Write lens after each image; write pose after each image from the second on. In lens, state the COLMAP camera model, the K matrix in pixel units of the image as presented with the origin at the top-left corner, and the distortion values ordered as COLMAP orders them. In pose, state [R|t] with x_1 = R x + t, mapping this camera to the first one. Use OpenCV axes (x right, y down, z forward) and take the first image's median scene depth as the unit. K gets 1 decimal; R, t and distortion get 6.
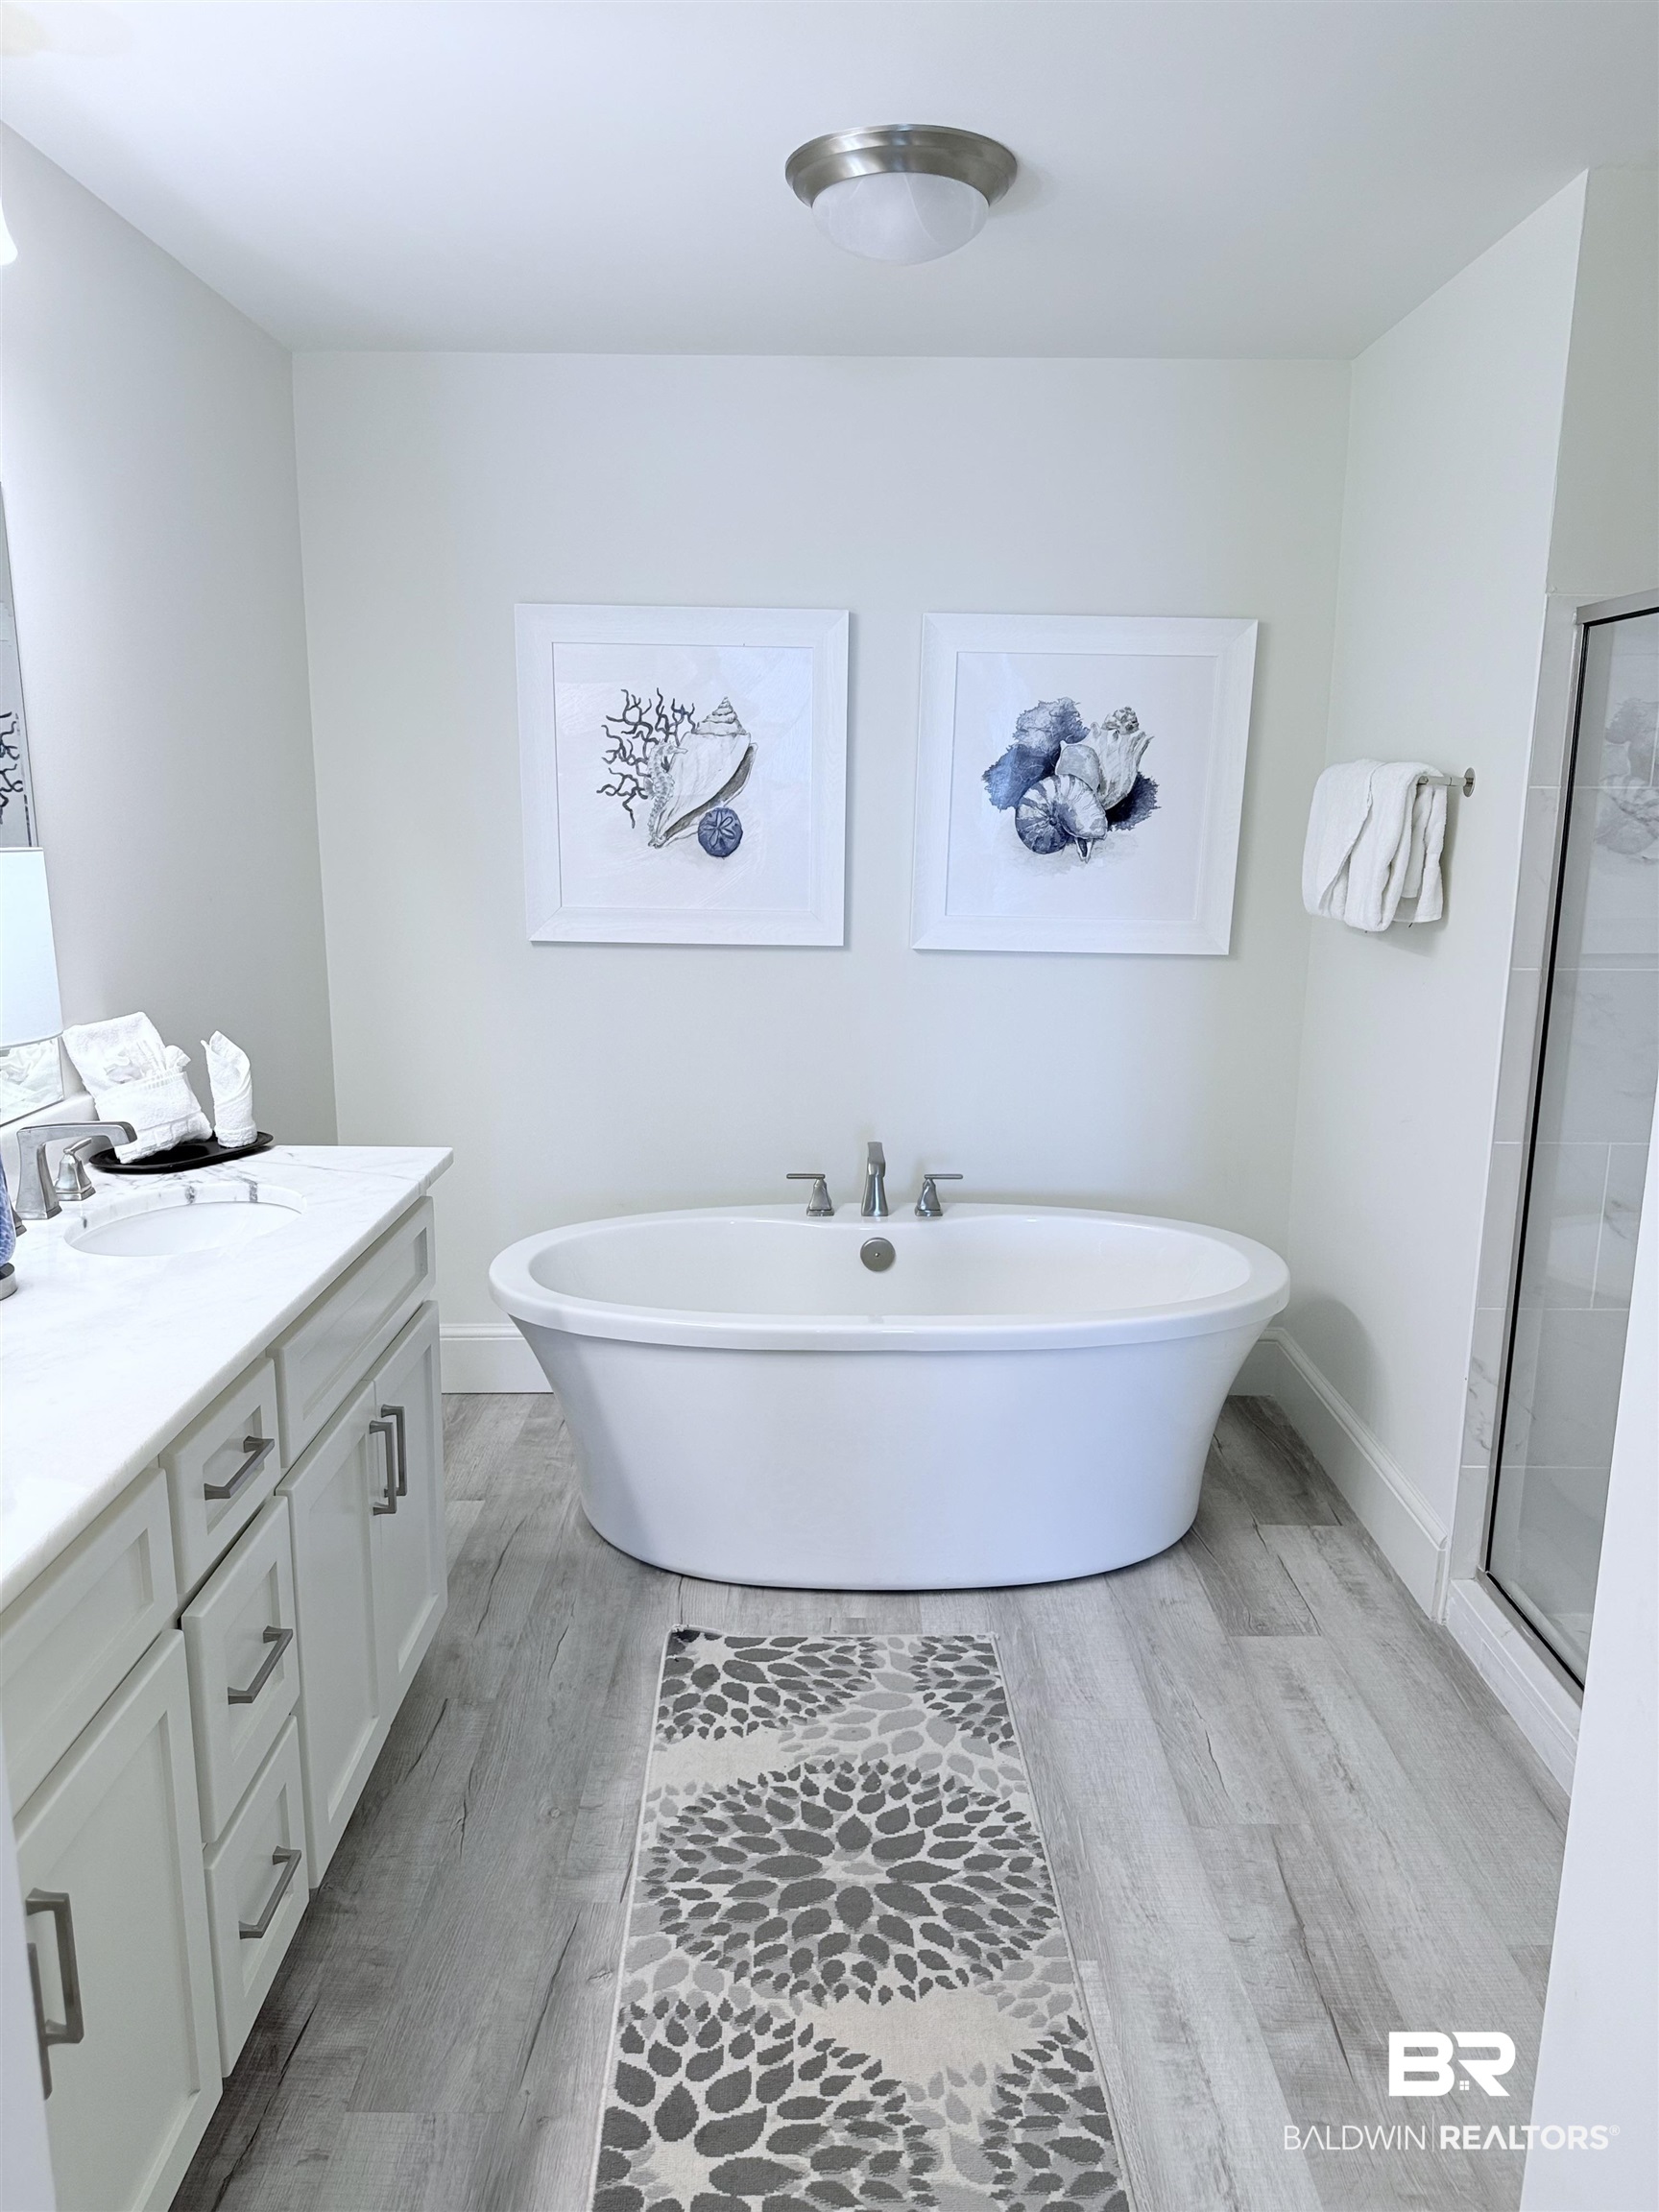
lens RADIAL K [[1567.2, 0, 839.9], [0, 1567.2, 1108.4], [0, 0, 1]] dist [0.047217, -0.050343]
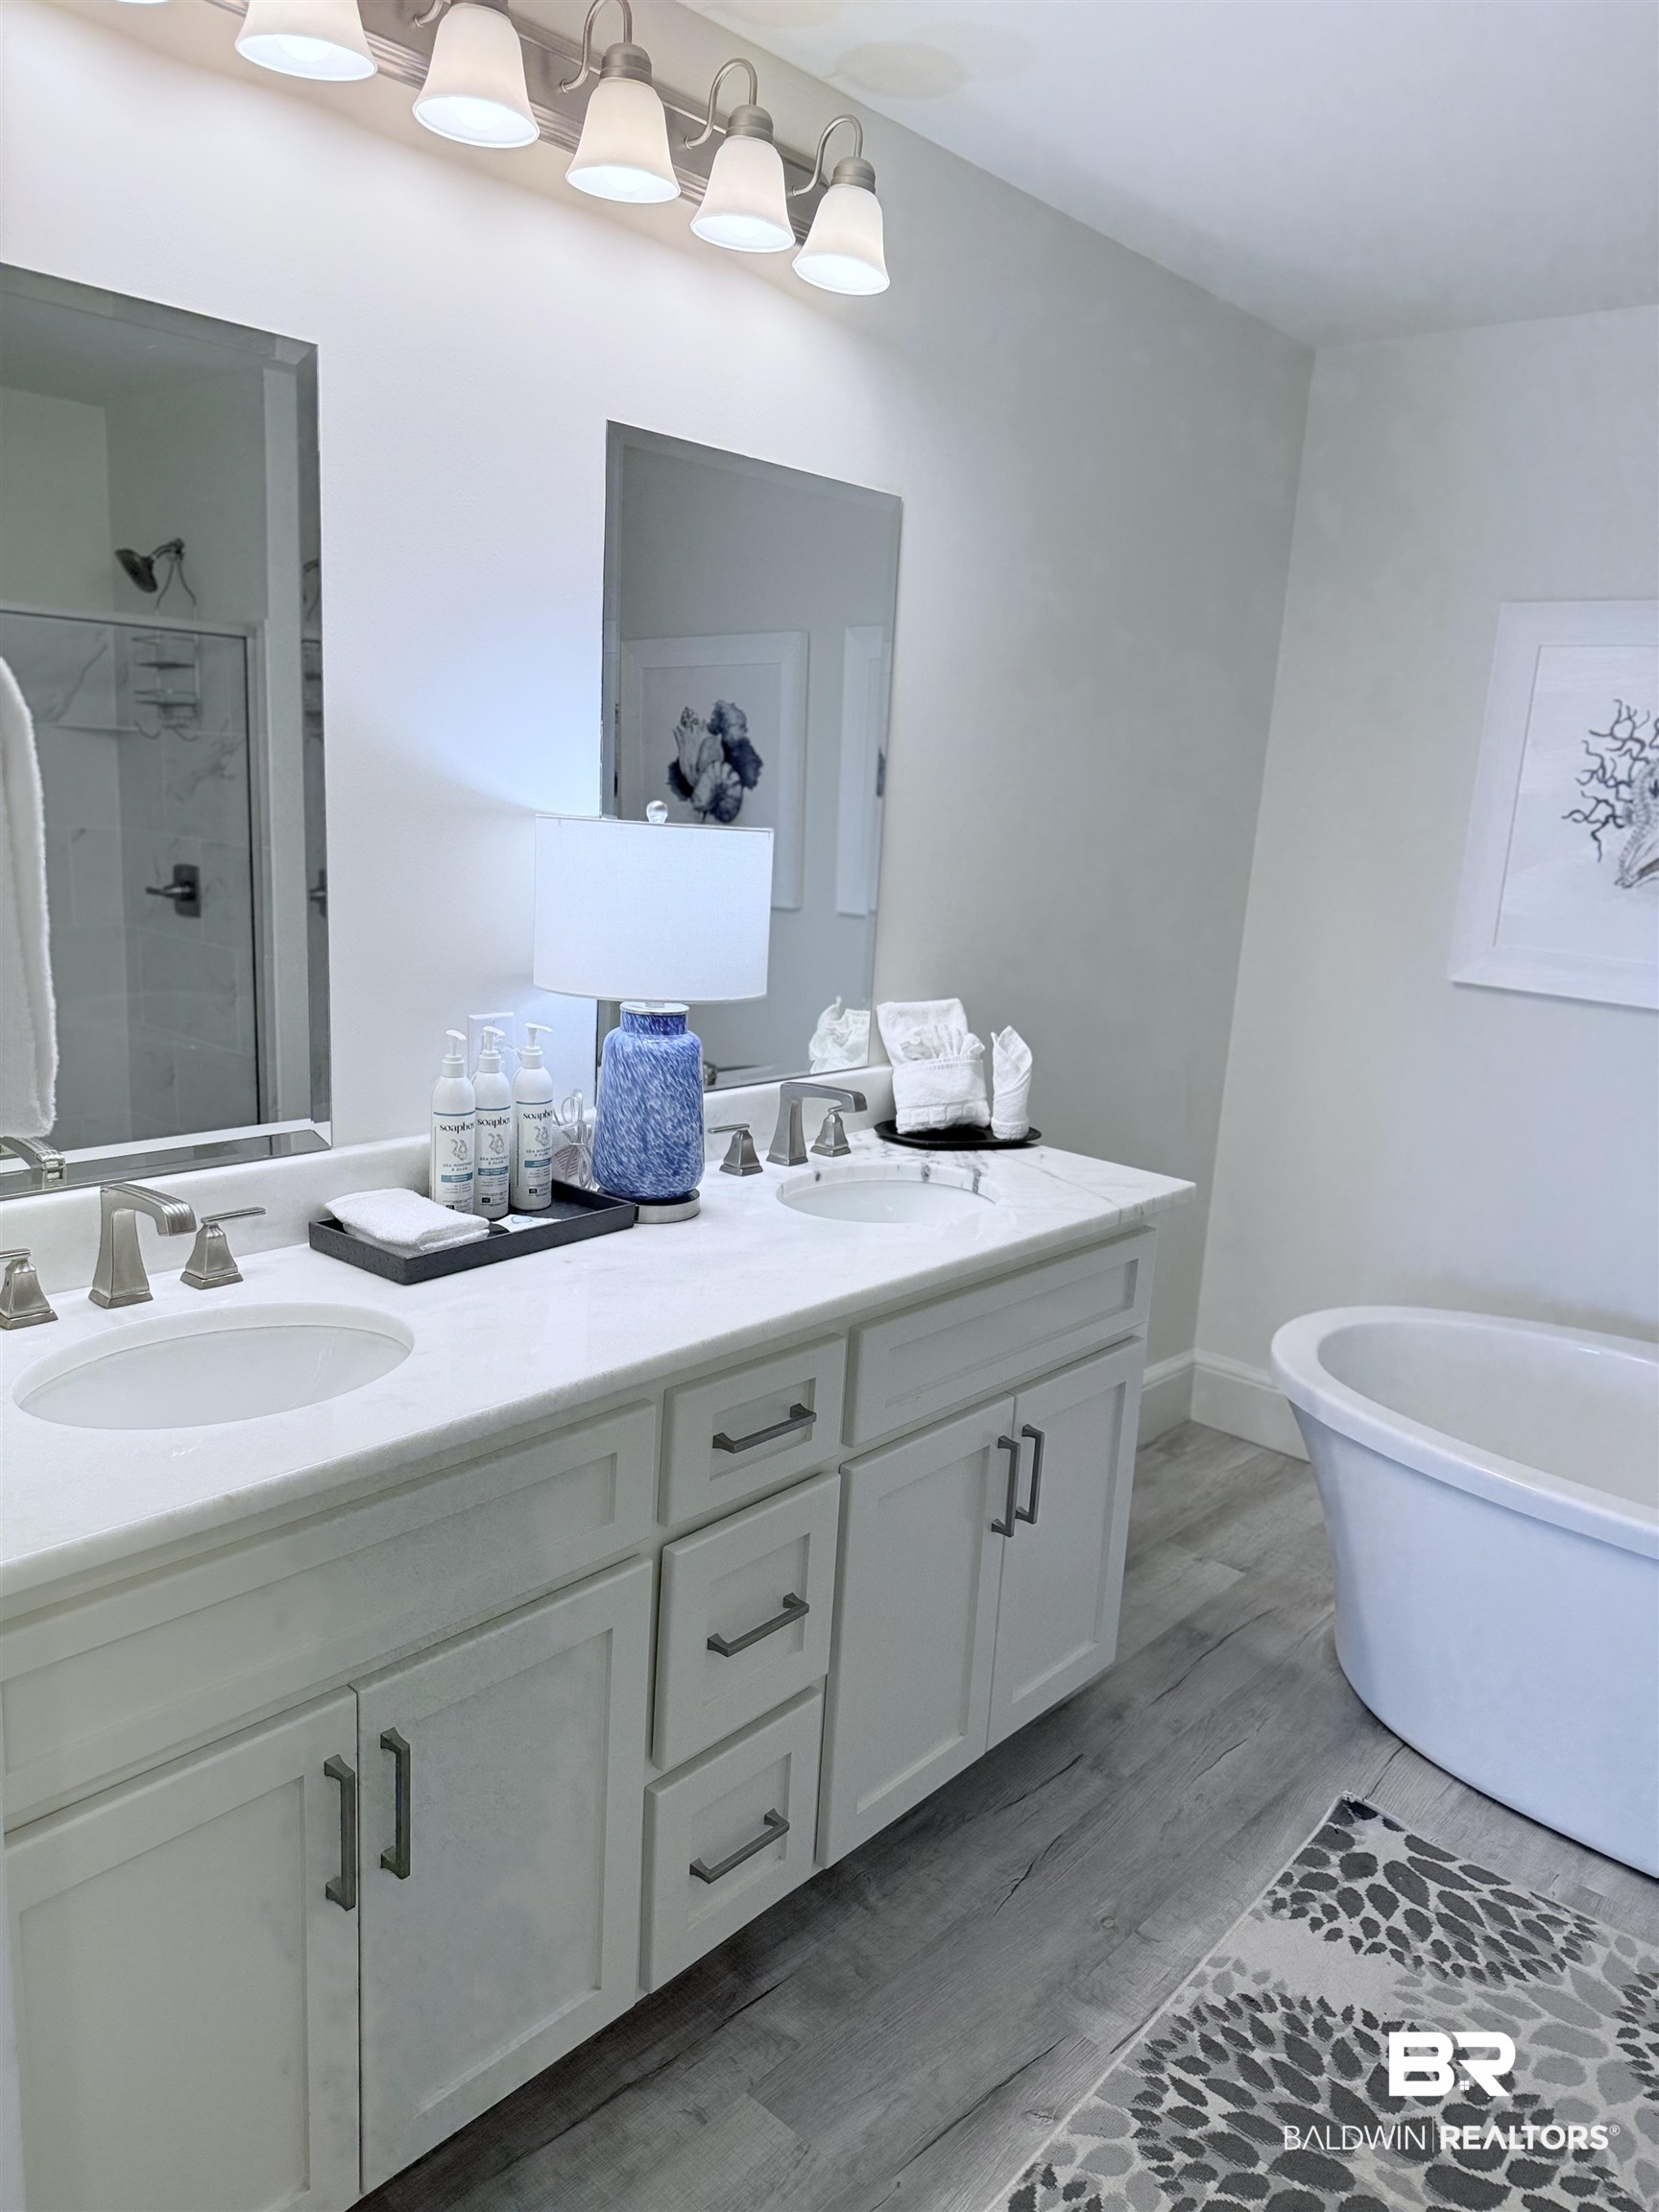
lens RADIAL K [[1567.2, 0, 856.1], [0, 1567.2, 1125.6], [0, 0, 1]] dist [0.047217, -0.050343]
pose [[0.746854, 0.171082, -0.642604, 0.184245], [-0.181404, 0.982104, 0.050635, -0.017328], [0.639766, 0.078754, 0.764524, 0.157286]]
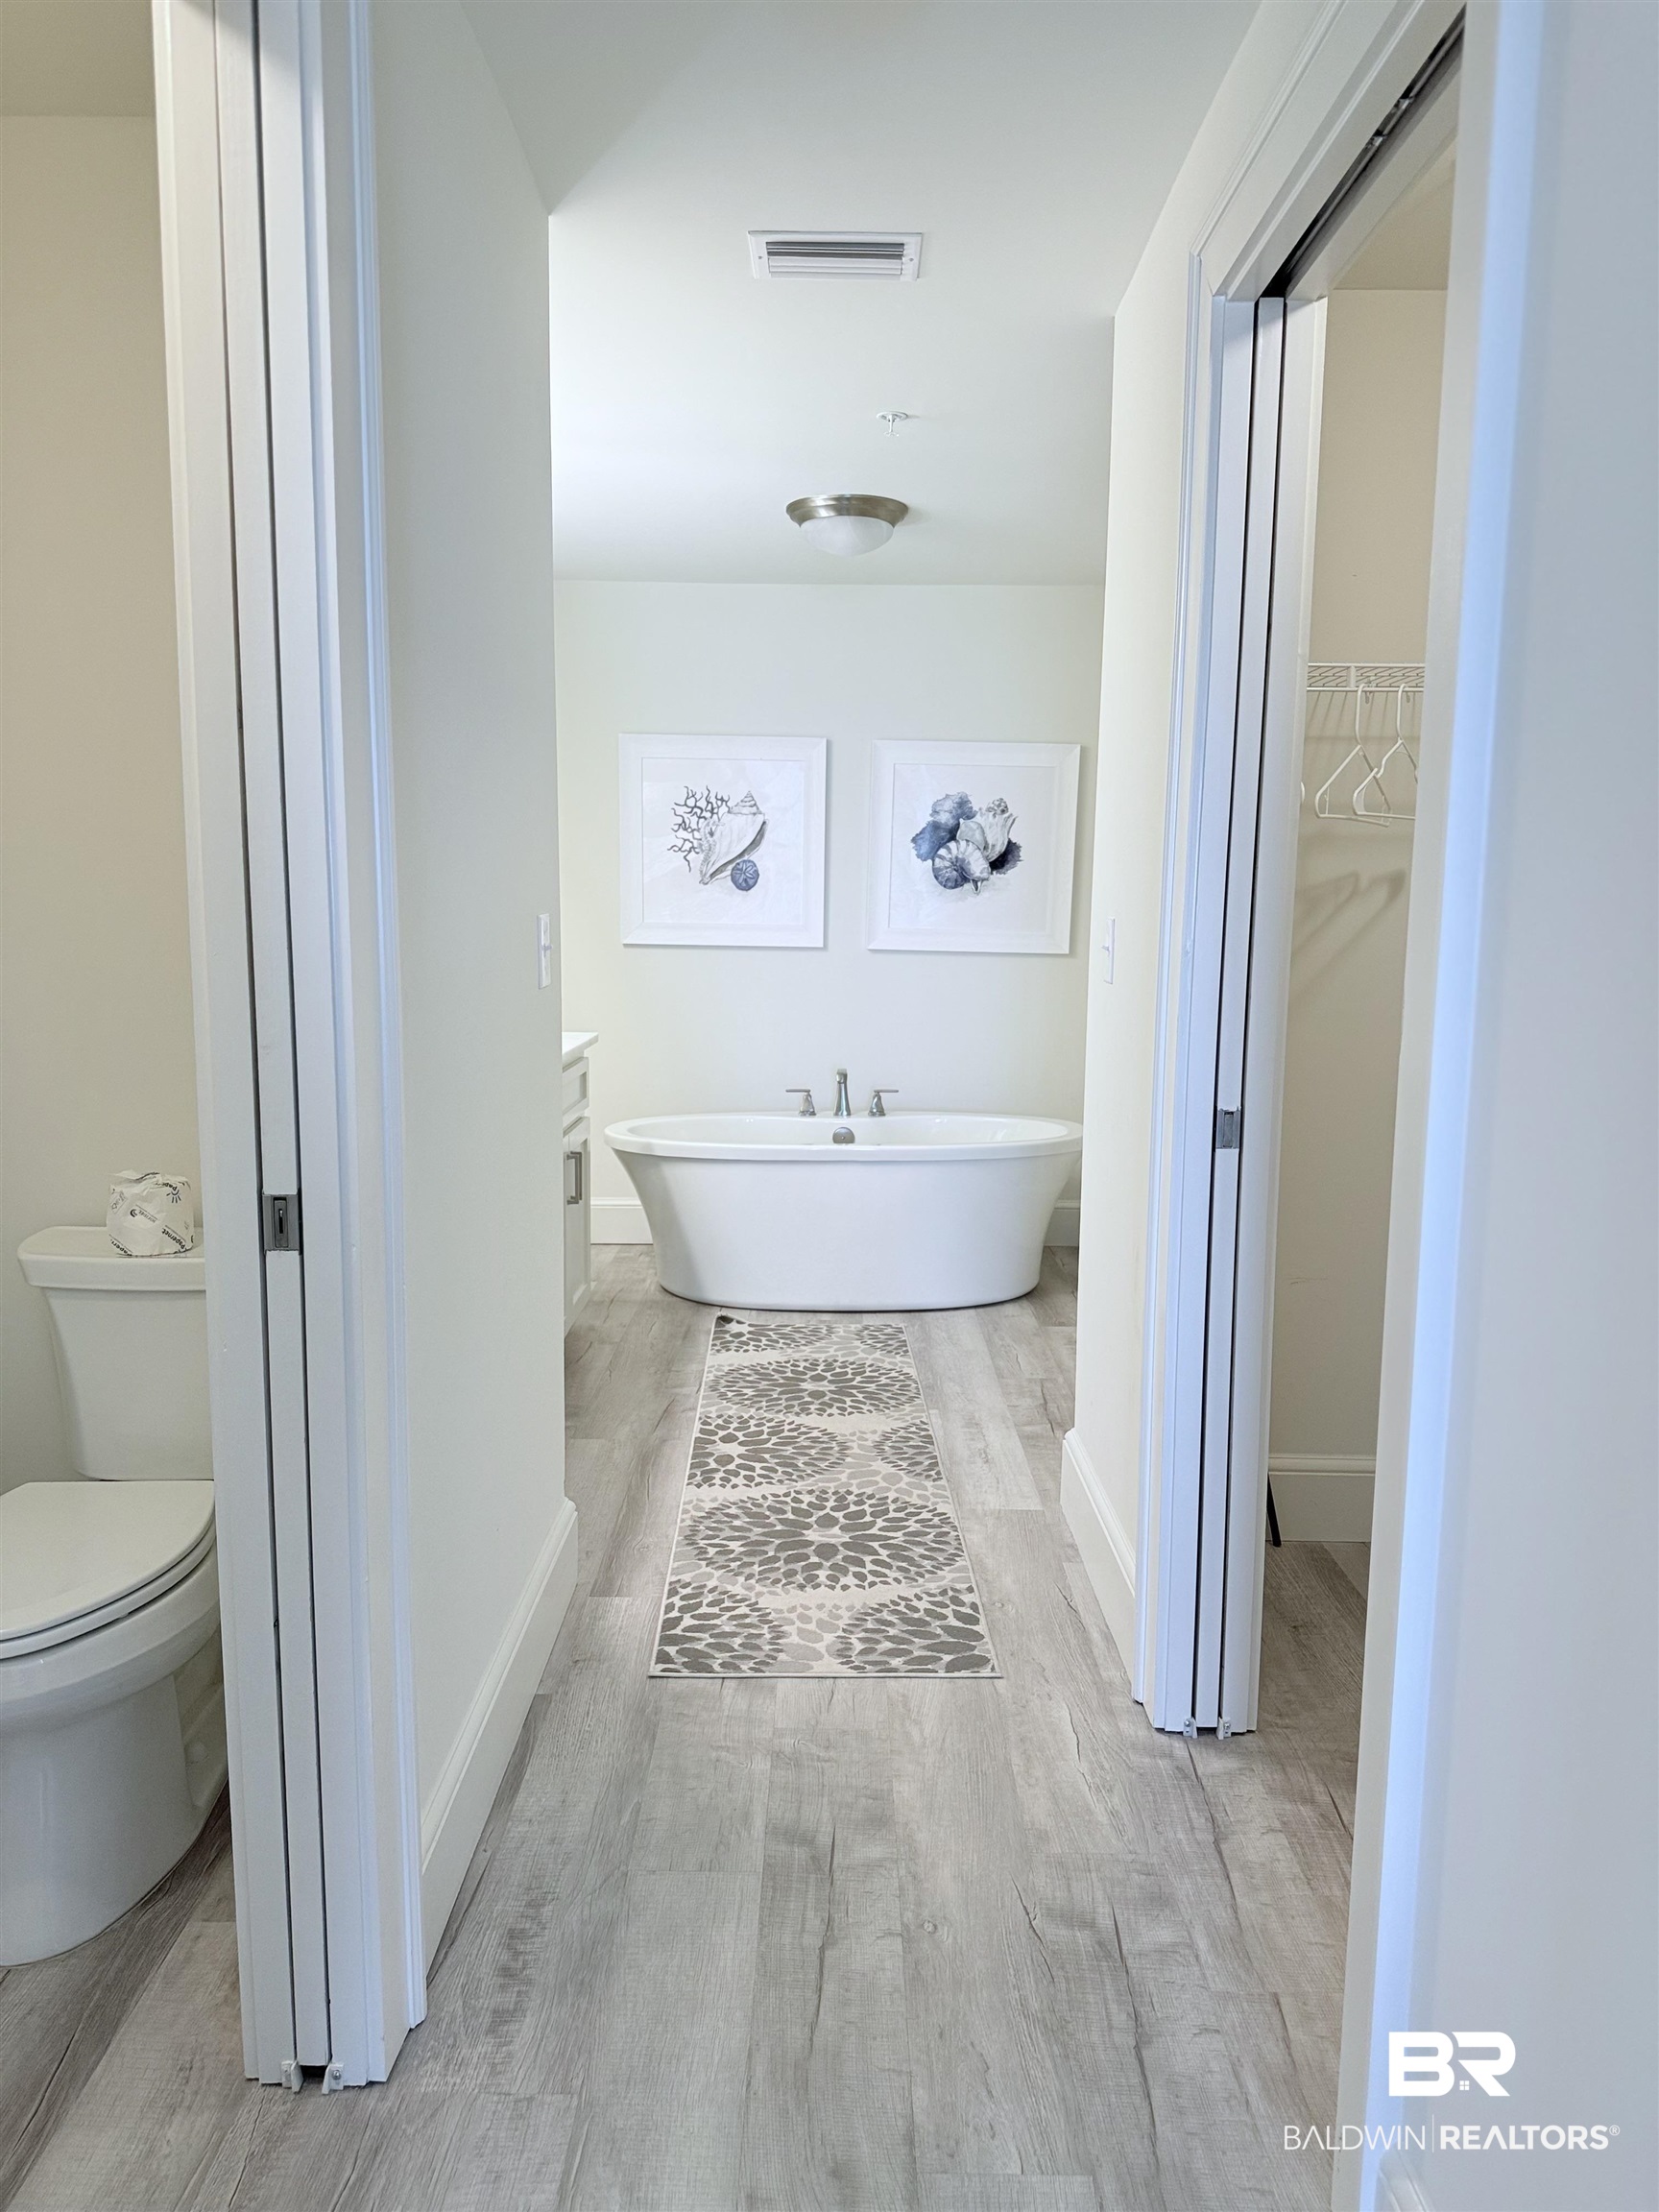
lens RADIAL K [[1567.2, 0, 848.7], [0, 1567.2, 1121.8], [0, 0, 1]] dist [0.047217, -0.050343]
pose [[0.999997, 0.002100, 0.000810, 0.036254], [-0.002042, 0.997813, -0.066061, 0.235008], [-0.000947, 0.066060, 0.997815, -0.747277]]
